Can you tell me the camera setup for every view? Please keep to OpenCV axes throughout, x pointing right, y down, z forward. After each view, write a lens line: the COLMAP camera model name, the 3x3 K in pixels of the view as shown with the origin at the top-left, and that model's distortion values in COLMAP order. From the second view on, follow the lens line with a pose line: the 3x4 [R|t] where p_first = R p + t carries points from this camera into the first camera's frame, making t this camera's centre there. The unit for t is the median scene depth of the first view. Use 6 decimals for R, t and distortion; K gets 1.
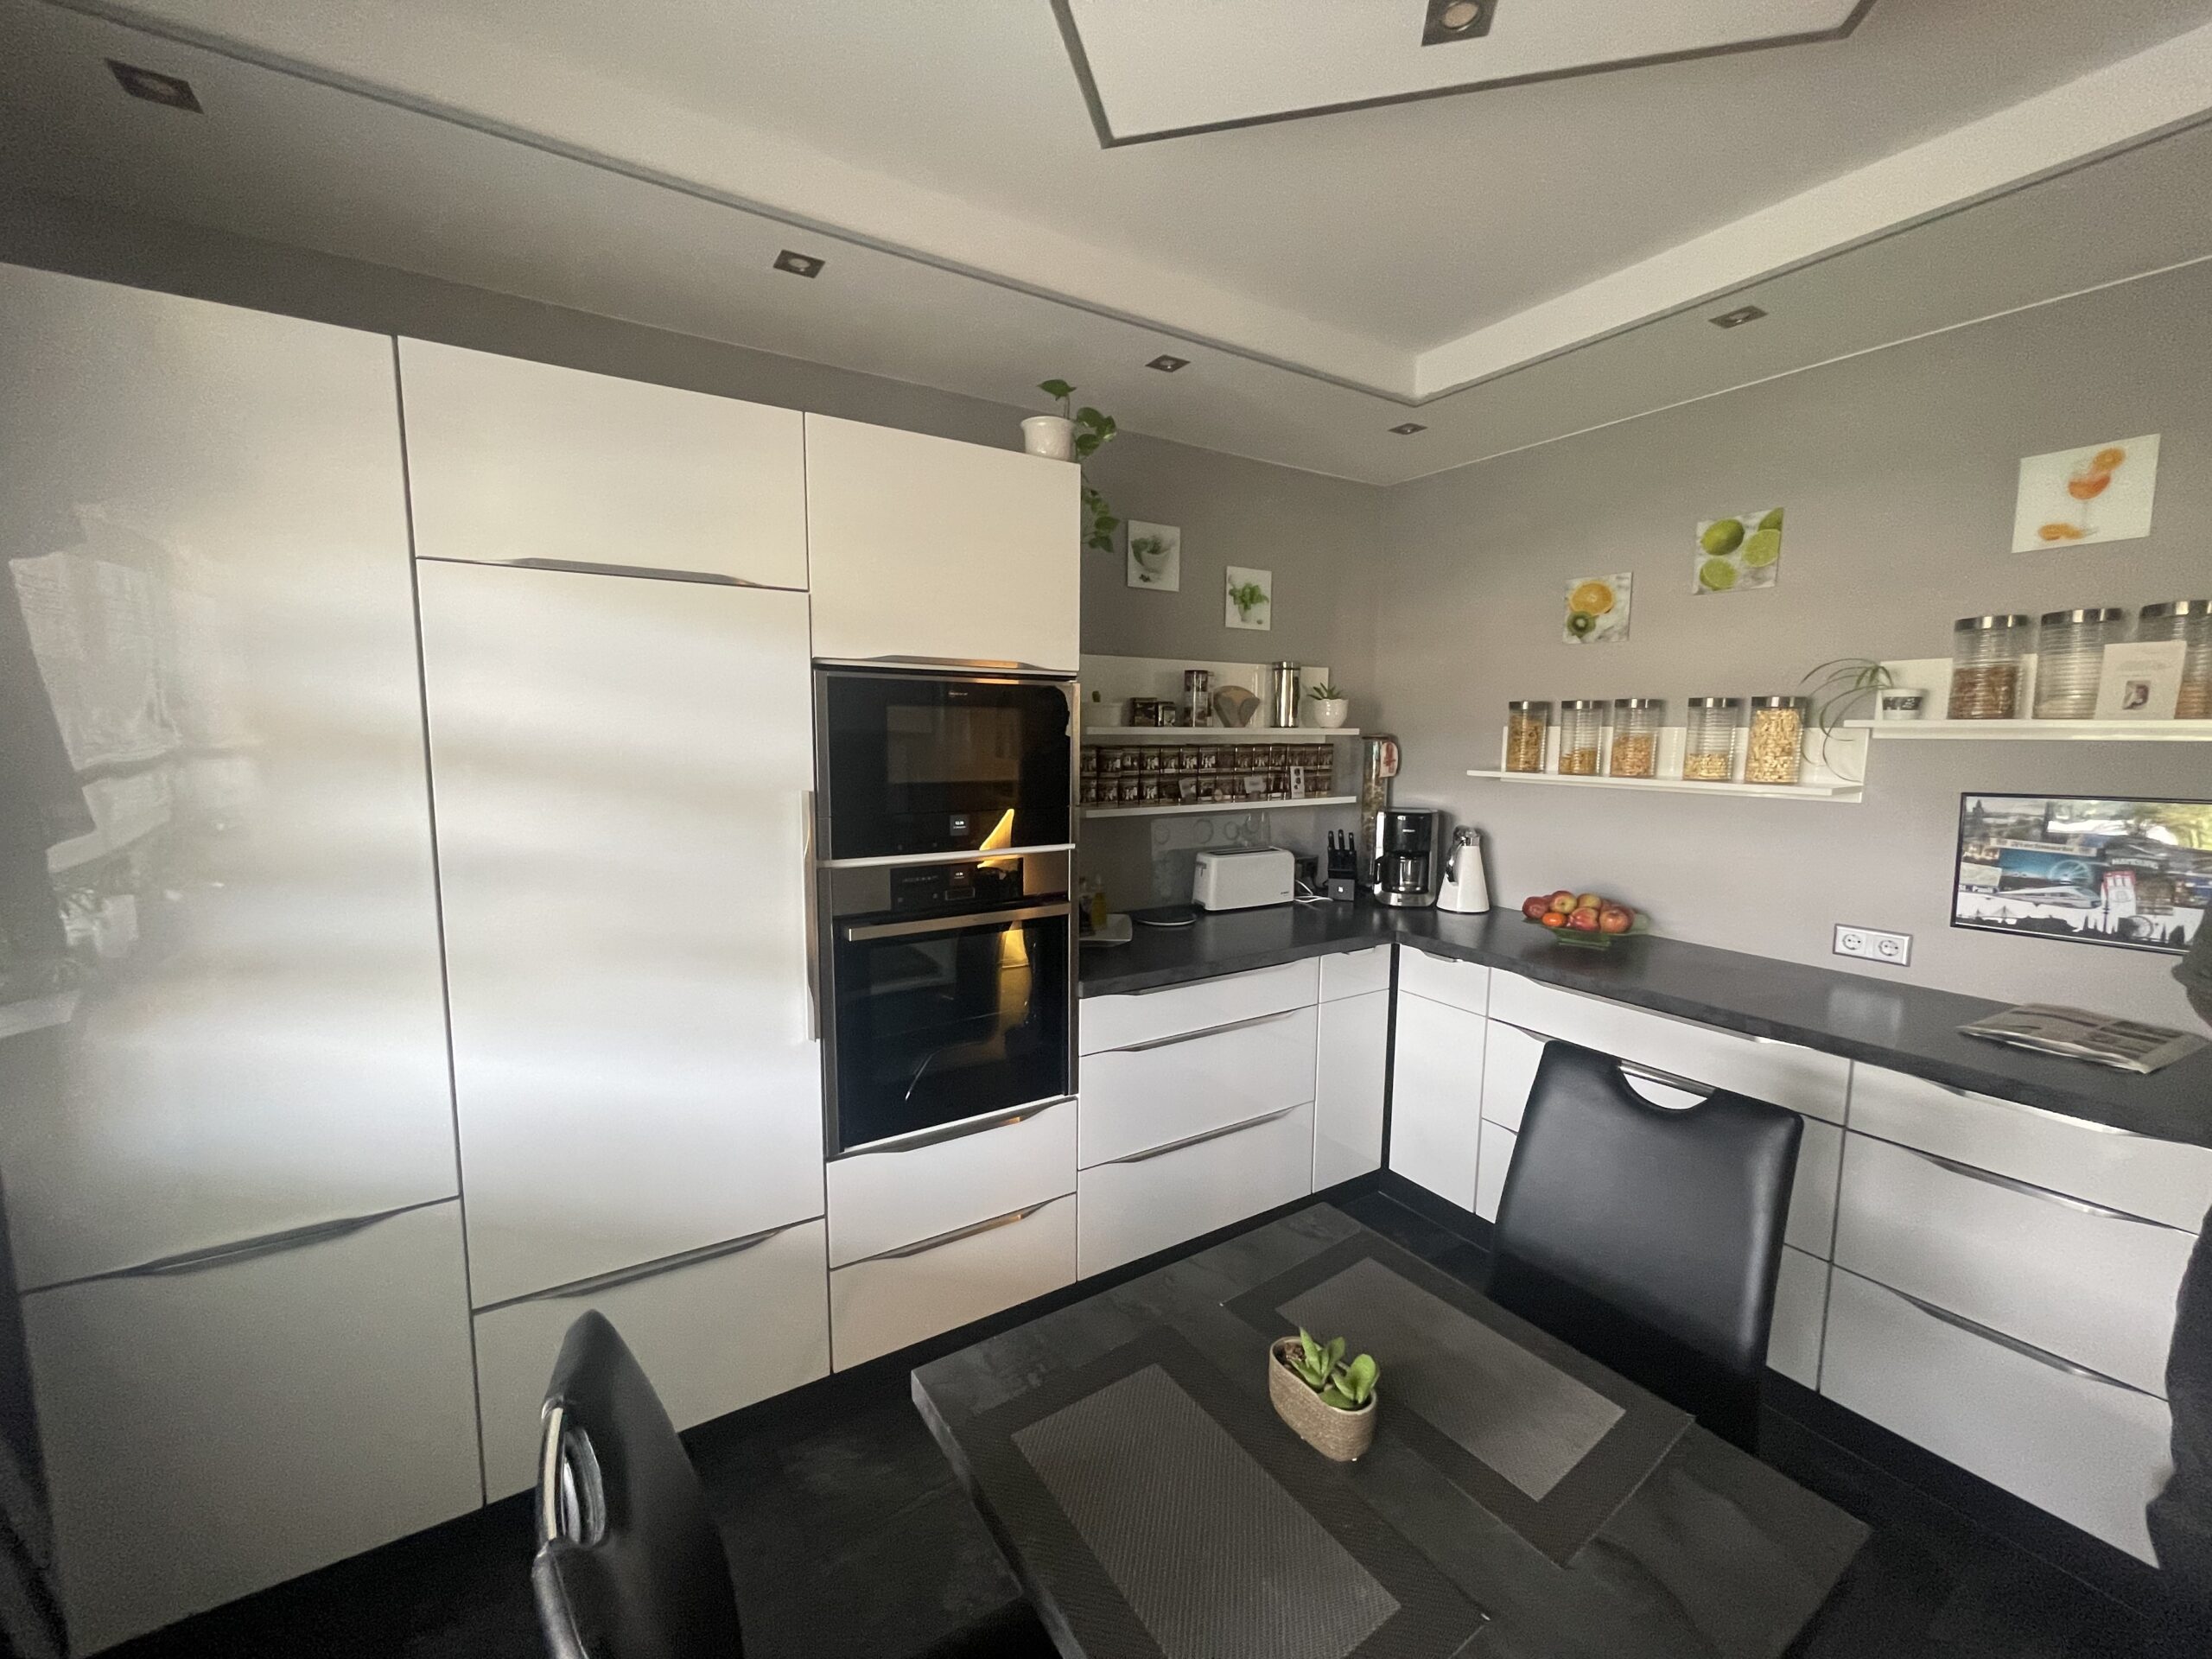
lens RADIAL K [[900.1, 0, 1103.1], [0, 900.1, 843.6], [0, 0, 1]] dist [0.000659, -0.000032]
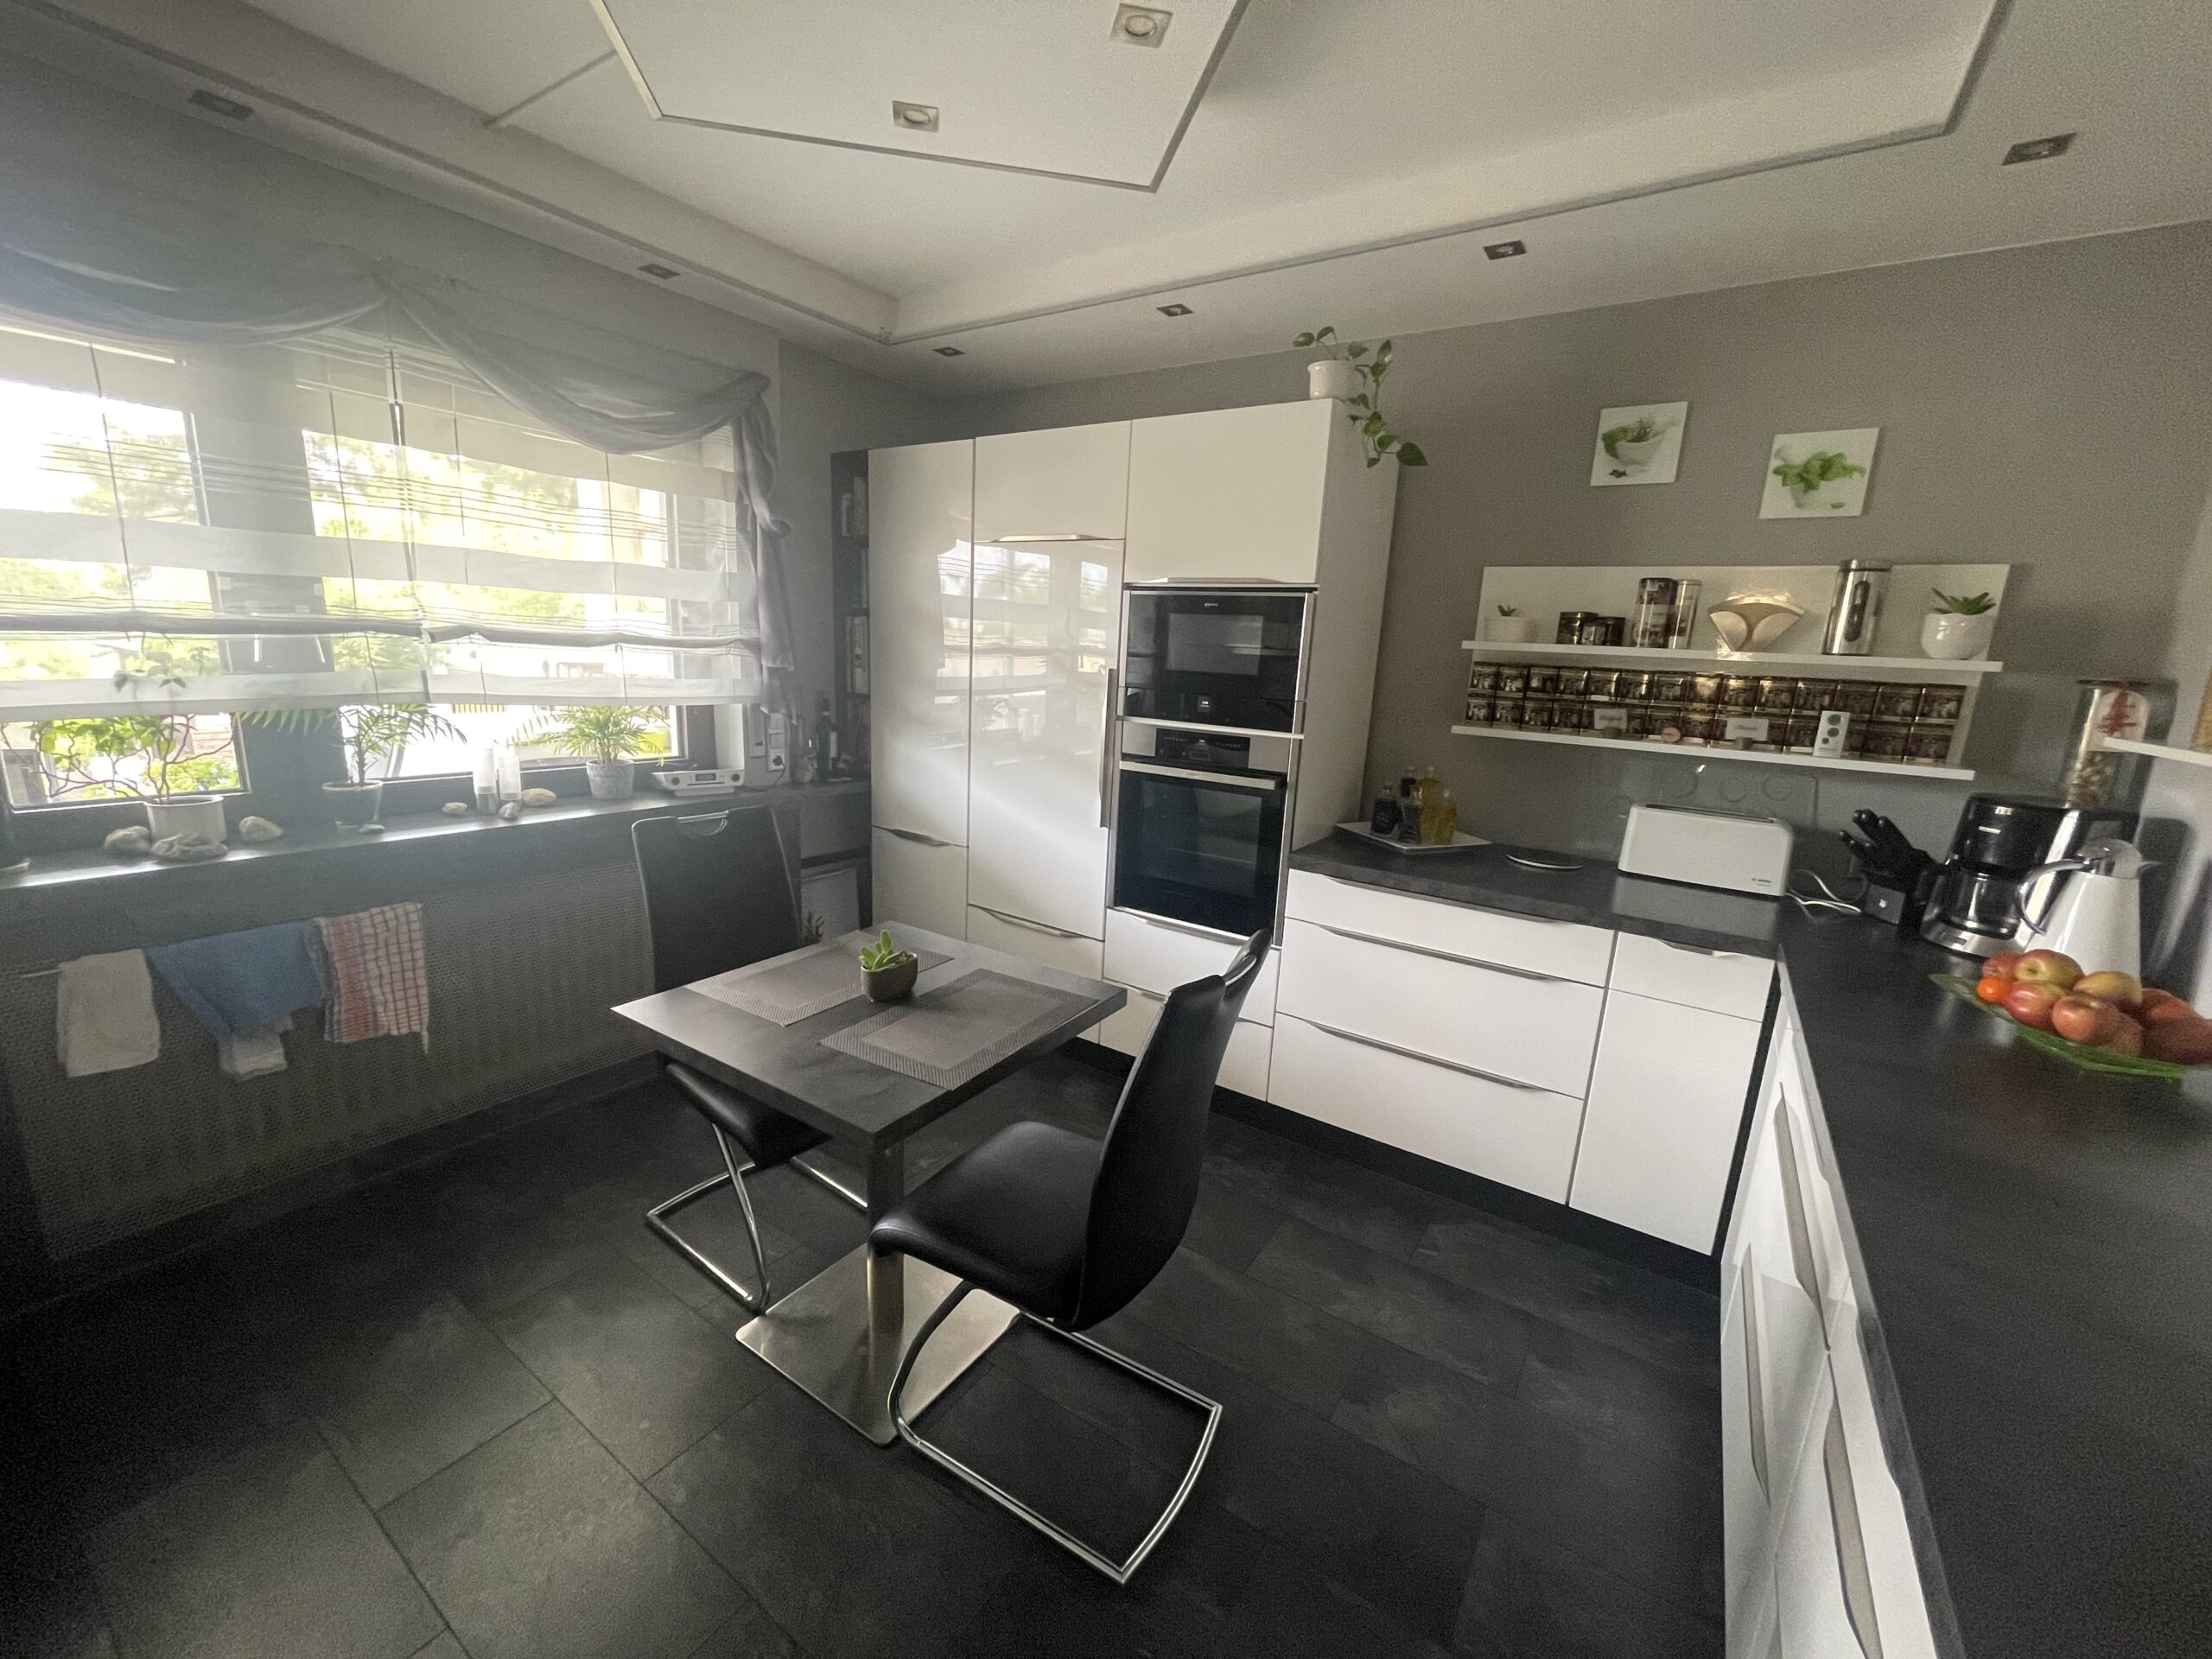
lens RADIAL K [[885.1, 0, 1106.0], [0, 885.1, 829.5], [0, 0, 1]] dist [0.001558, 0.000104]
pose [[0.398398, 0.207137, -0.893518, 0.682996], [-0.160287, 0.974898, 0.154535, -0.012946], [0.903099, 0.081653, 0.421599, 0.222231]]
